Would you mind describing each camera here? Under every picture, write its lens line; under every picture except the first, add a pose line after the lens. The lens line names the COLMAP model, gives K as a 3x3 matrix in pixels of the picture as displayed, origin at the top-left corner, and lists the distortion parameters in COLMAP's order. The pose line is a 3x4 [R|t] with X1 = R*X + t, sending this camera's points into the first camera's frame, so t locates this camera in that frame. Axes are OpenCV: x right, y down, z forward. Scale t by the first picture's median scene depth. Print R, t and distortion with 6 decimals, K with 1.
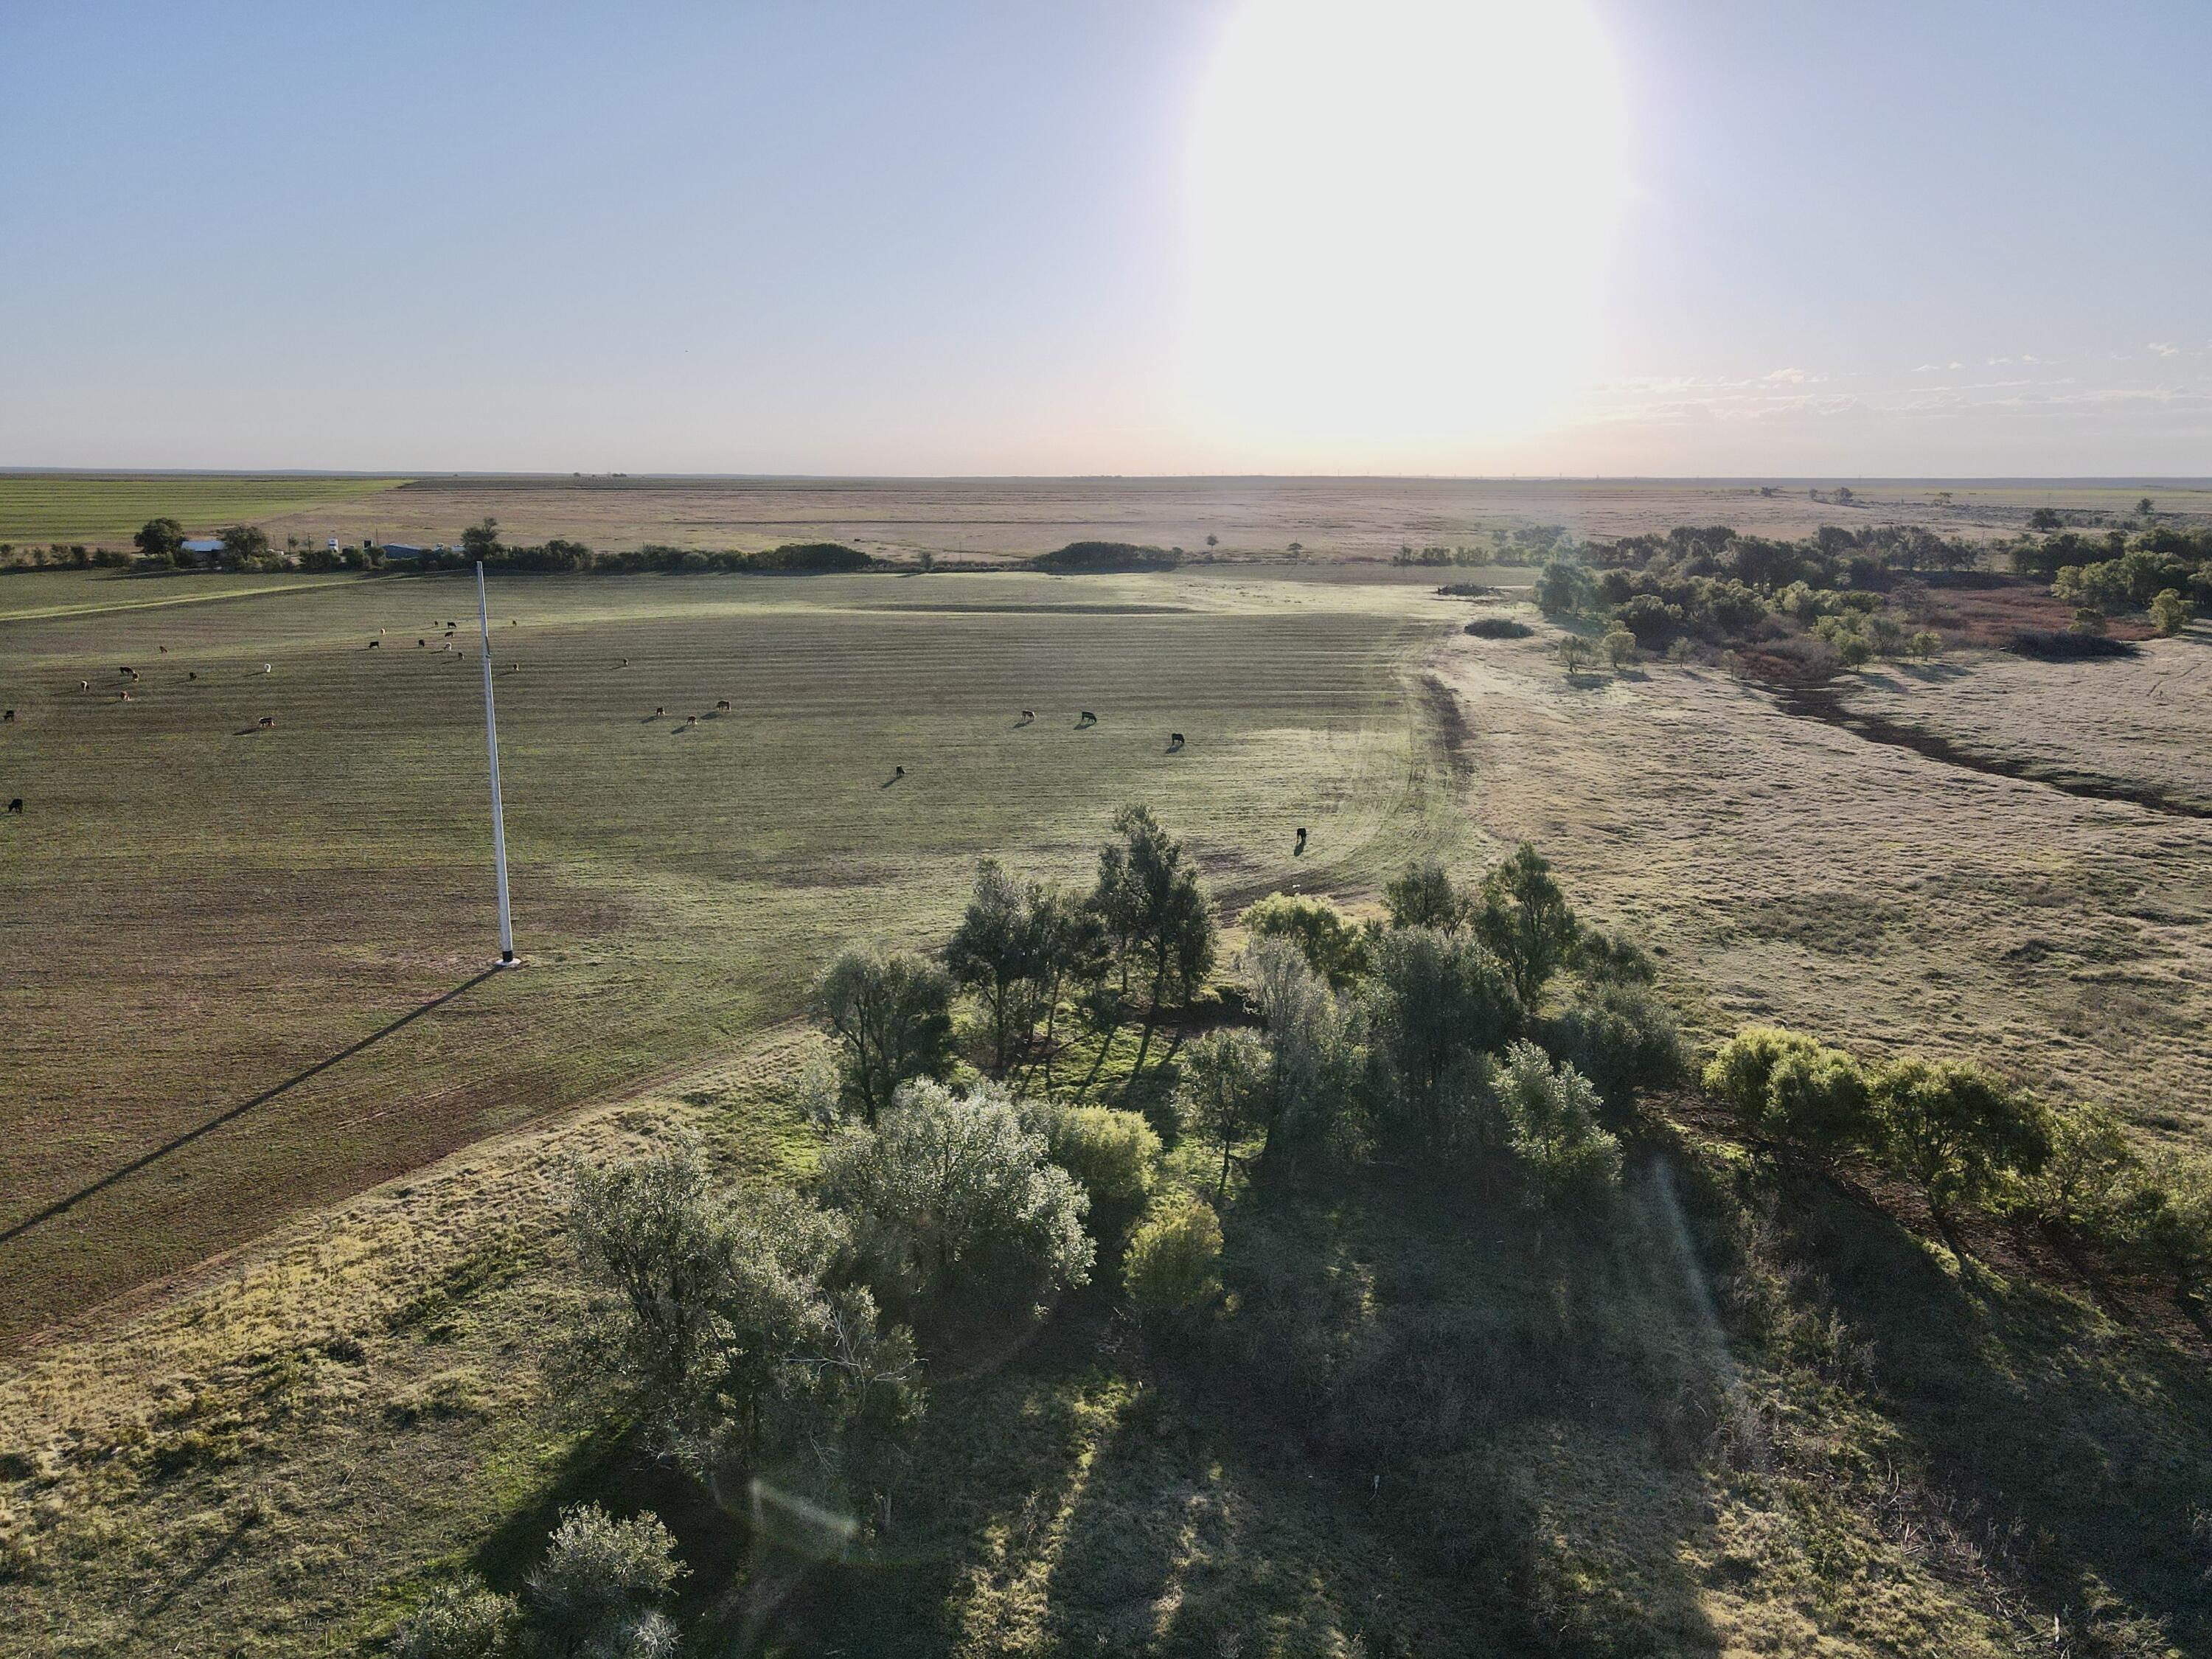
lens RADIAL K [[1688.6, 0, 1106.0], [0, 1688.6, 829.5], [0, 0, 1]] dist [-0.043726, 0.148439]
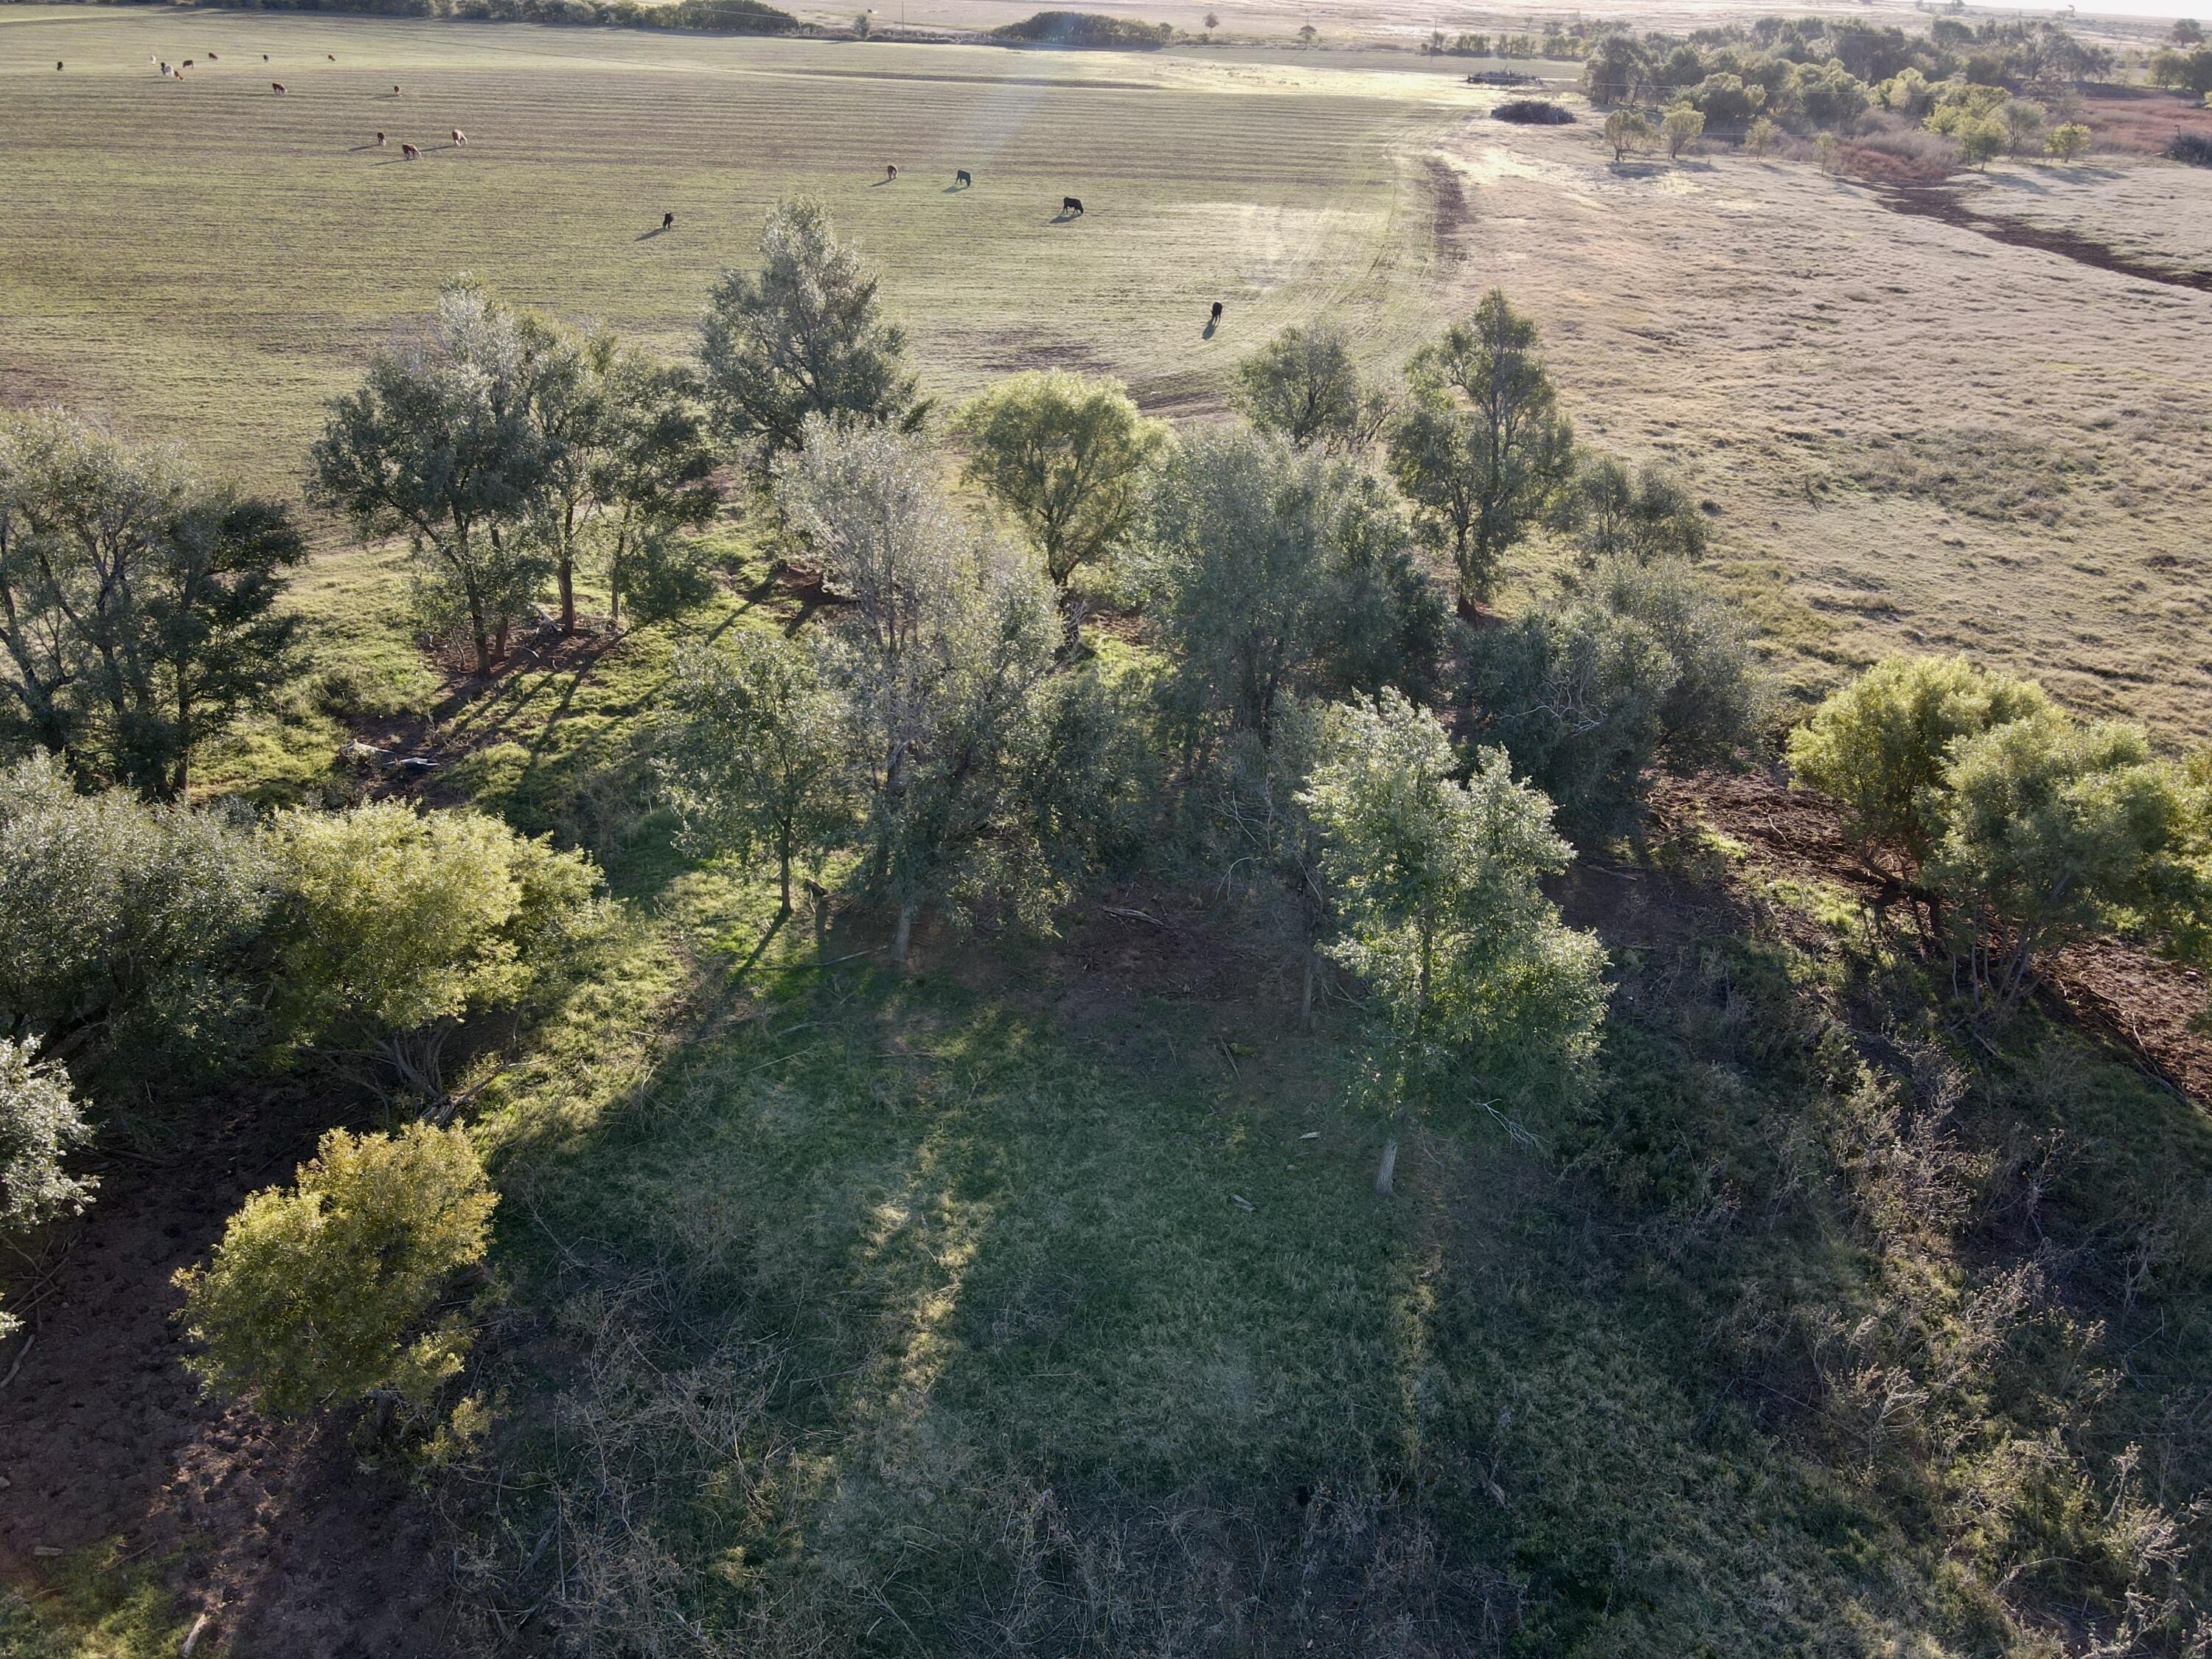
lens RADIAL K [[1557.9, 0, 1106.0], [0, 1557.9, 829.5], [0, 0, 1]] dist [0.014598, -0.002188]
pose [[0.999245, 0.034972, -0.016924, 0.093873], [-0.029148, 0.962819, 0.268570, 0.029629], [0.025687, -0.267874, 0.963111, 0.316952]]
